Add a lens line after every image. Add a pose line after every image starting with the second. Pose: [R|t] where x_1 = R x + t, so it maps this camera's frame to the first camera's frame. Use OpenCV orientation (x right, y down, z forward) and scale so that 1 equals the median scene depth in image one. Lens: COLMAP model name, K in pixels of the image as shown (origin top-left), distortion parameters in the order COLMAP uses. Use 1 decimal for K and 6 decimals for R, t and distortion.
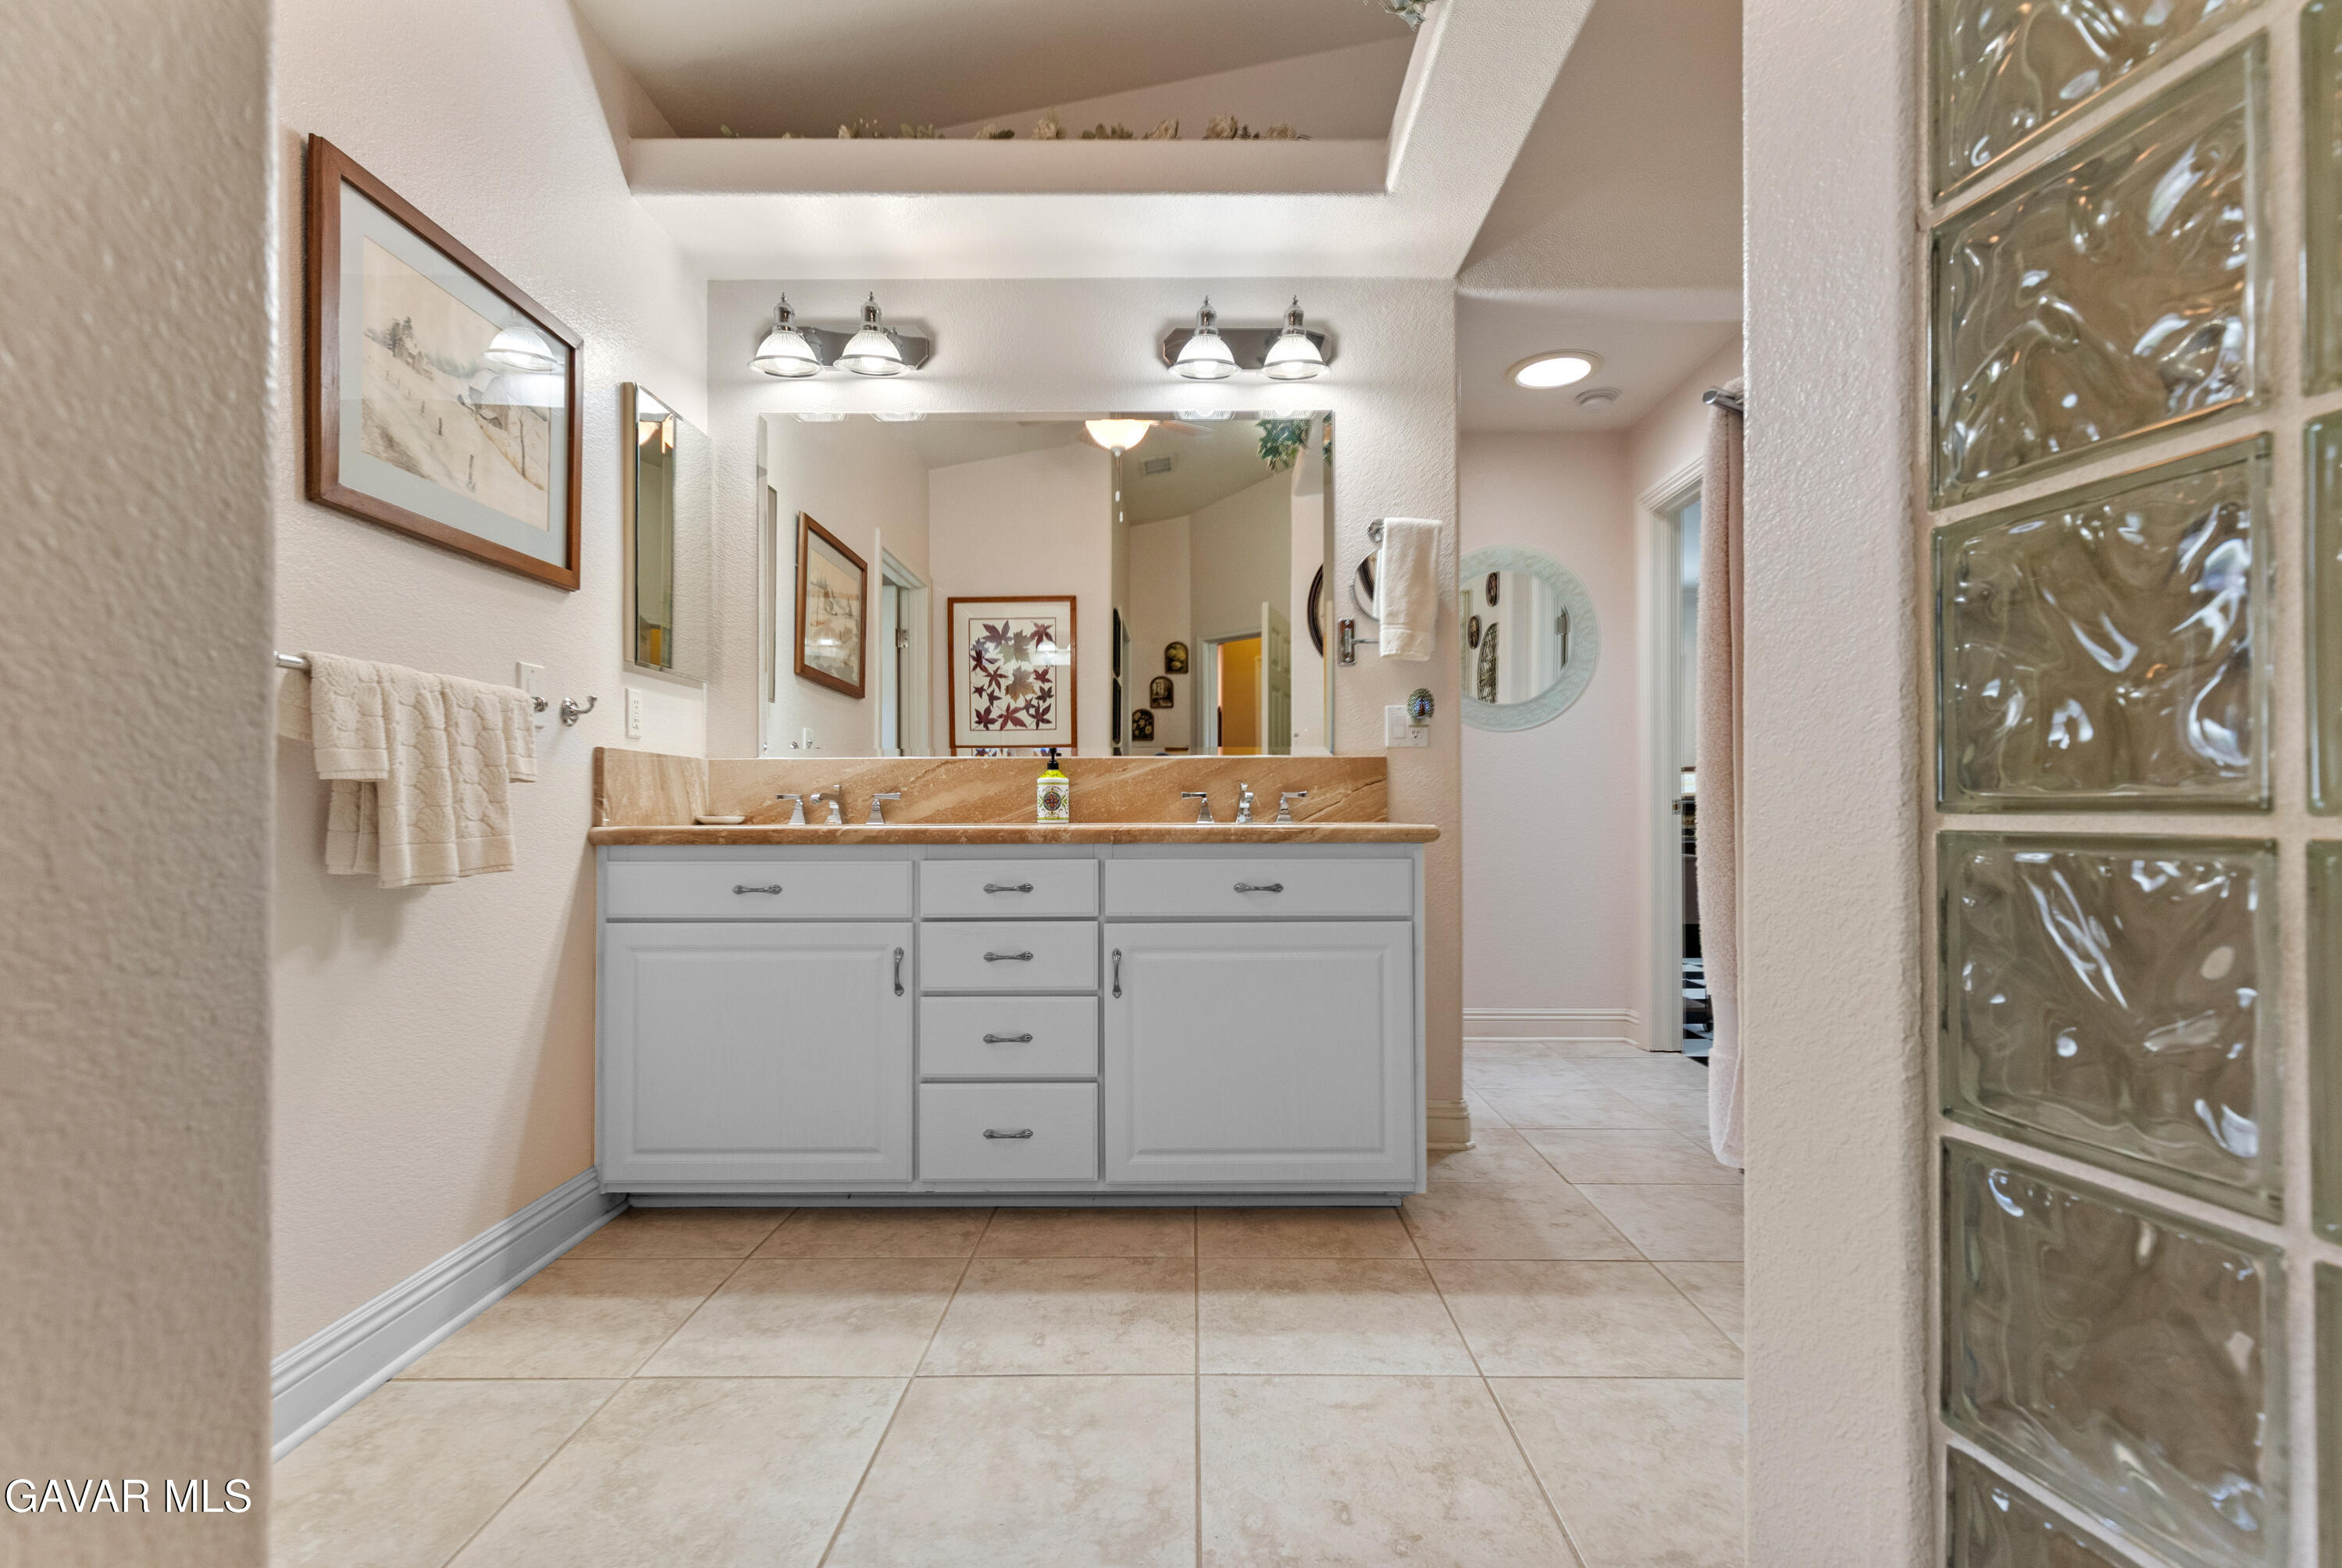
lens RADIAL K [[1070.2, 0, 1180.4], [0, 1070.2, 806.4], [0, 0, 1]] dist [0.003079, -0.001560]
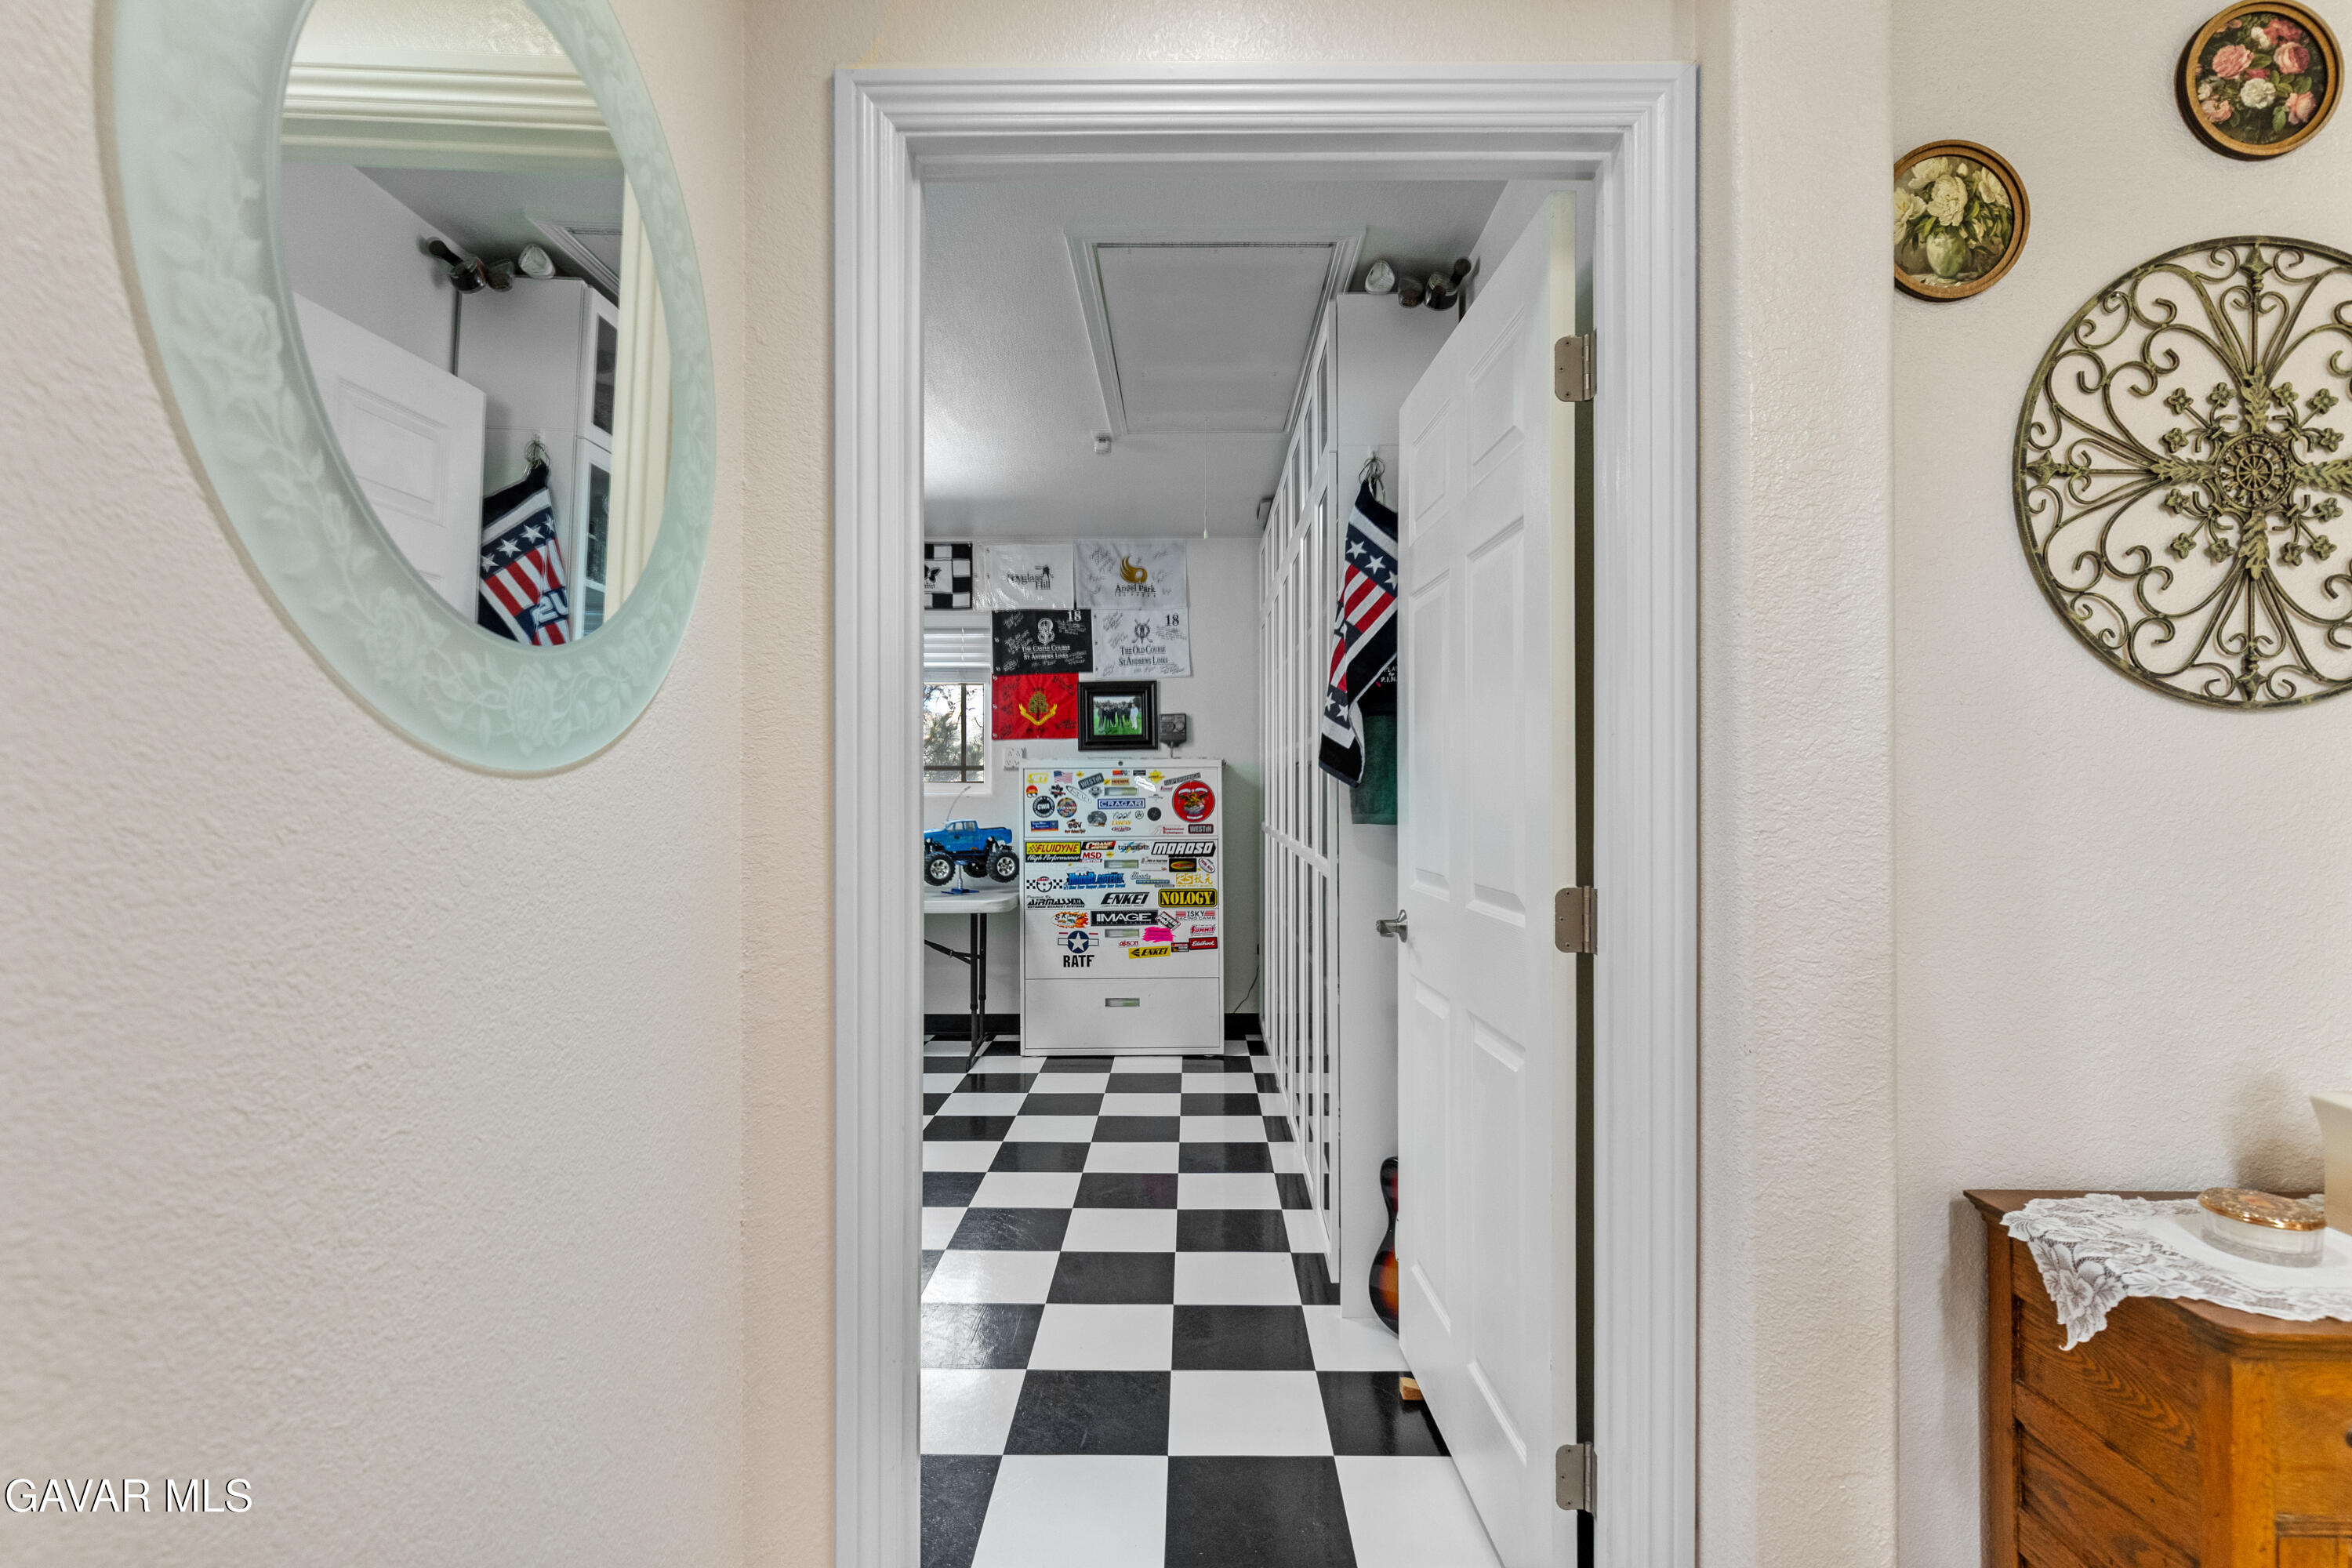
lens RADIAL K [[1145.8, 0, 1180.1], [0, 1145.8, 778.3], [0, 0, 1]] dist [0.000988, 0.000378]
pose [[-0.006397, 0.007786, 0.999949, 0.136692], [-0.006805, 0.999946, -0.007829, -0.121423], [-0.999956, -0.006855, -0.006344, 1.538827]]
